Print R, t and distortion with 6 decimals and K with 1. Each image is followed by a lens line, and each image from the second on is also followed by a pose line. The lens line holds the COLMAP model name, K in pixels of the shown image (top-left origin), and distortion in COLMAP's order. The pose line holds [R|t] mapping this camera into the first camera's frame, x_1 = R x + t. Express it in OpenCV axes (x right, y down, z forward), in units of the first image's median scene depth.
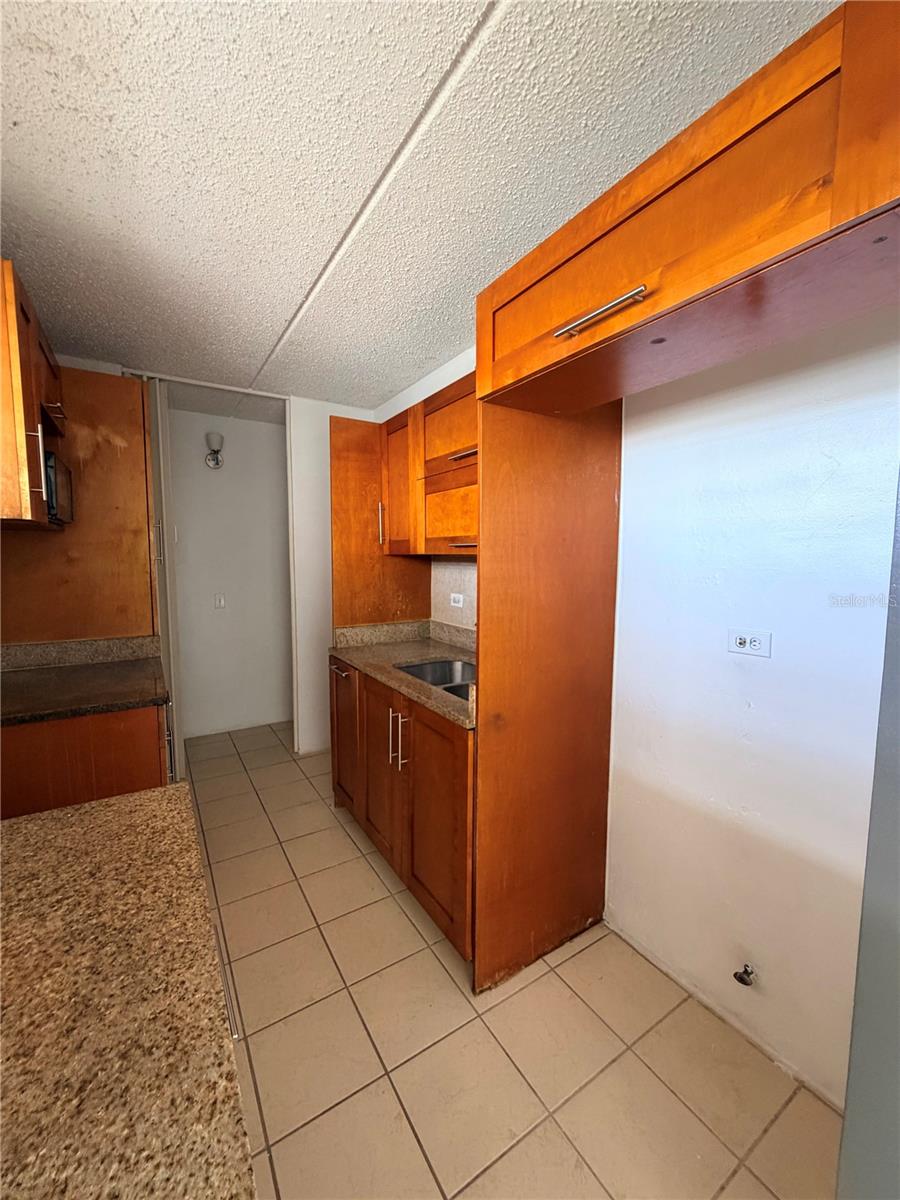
lens RADIAL K [[482.2, 0, 452.1], [0, 482.2, 595.7], [0, 0, 1]] dist [0.000403, -0.000771]
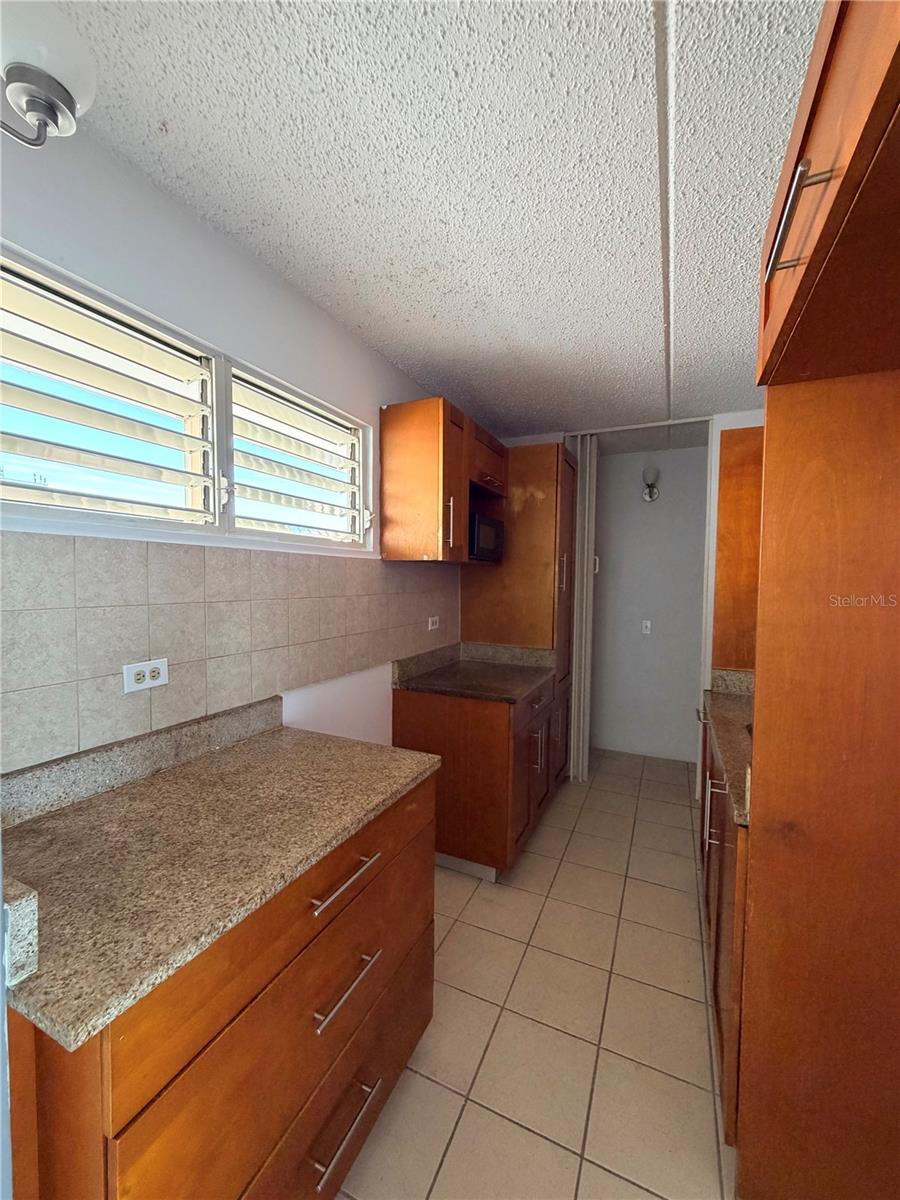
lens RADIAL K [[482.2, 0, 448.3], [0, 482.2, 595.7], [0, 0, 1]] dist [0.000403, -0.000771]
pose [[0.534264, 0.034083, -0.844630, 0.274036], [-0.079654, 0.996771, -0.010162, -0.021041], [0.841556, 0.072707, 0.535254, 0.132319]]
